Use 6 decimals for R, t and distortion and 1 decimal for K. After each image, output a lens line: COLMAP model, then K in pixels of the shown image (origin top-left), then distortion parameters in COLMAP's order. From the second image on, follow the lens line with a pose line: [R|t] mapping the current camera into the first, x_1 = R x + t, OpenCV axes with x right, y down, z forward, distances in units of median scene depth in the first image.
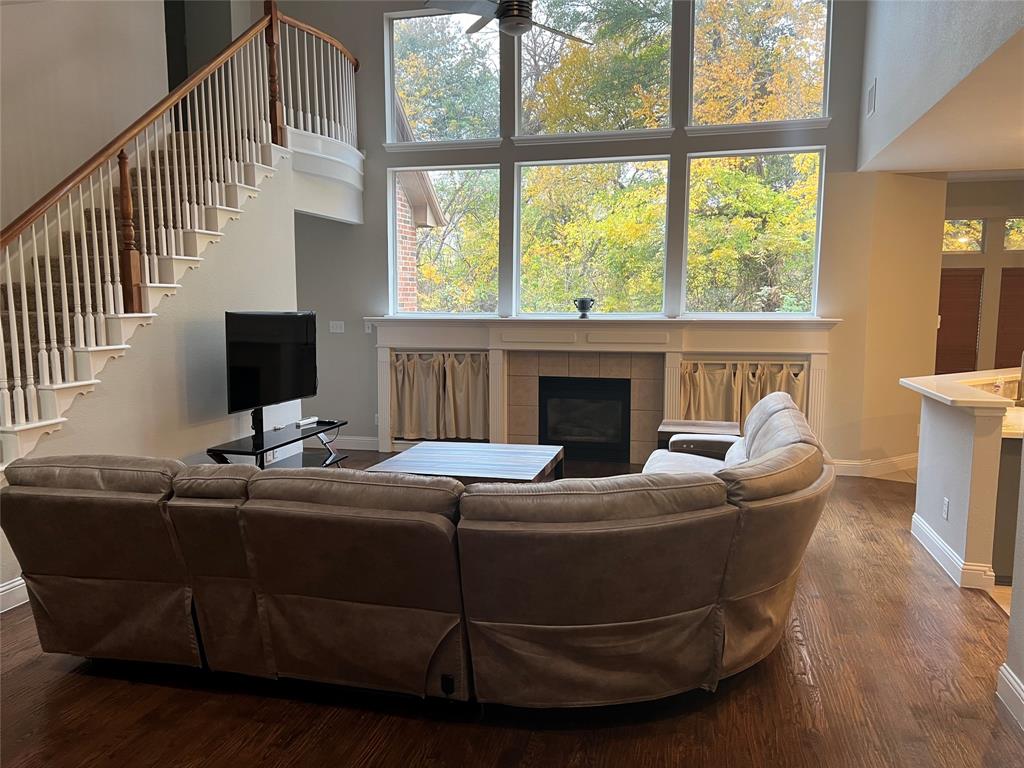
lens RADIAL K [[770.1, 0, 506.9], [0, 770.1, 382.8], [0, 0, 1]] dist [0.047916, -0.060368]
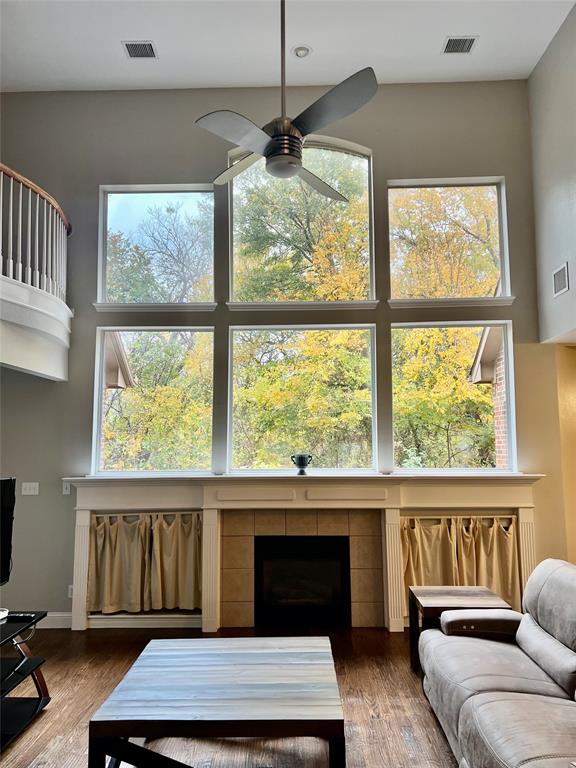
lens RADIAL K [[568.3, 0, 288.0], [0, 568.3, 384.0], [0, 0, 1]] dist [0.119148, -0.211239]
pose [[0.971857, 0.020024, 0.234720, -0.093497], [0.031818, 0.976093, -0.215012, -0.040070], [-0.233414, 0.216429, 0.947985, 0.271848]]
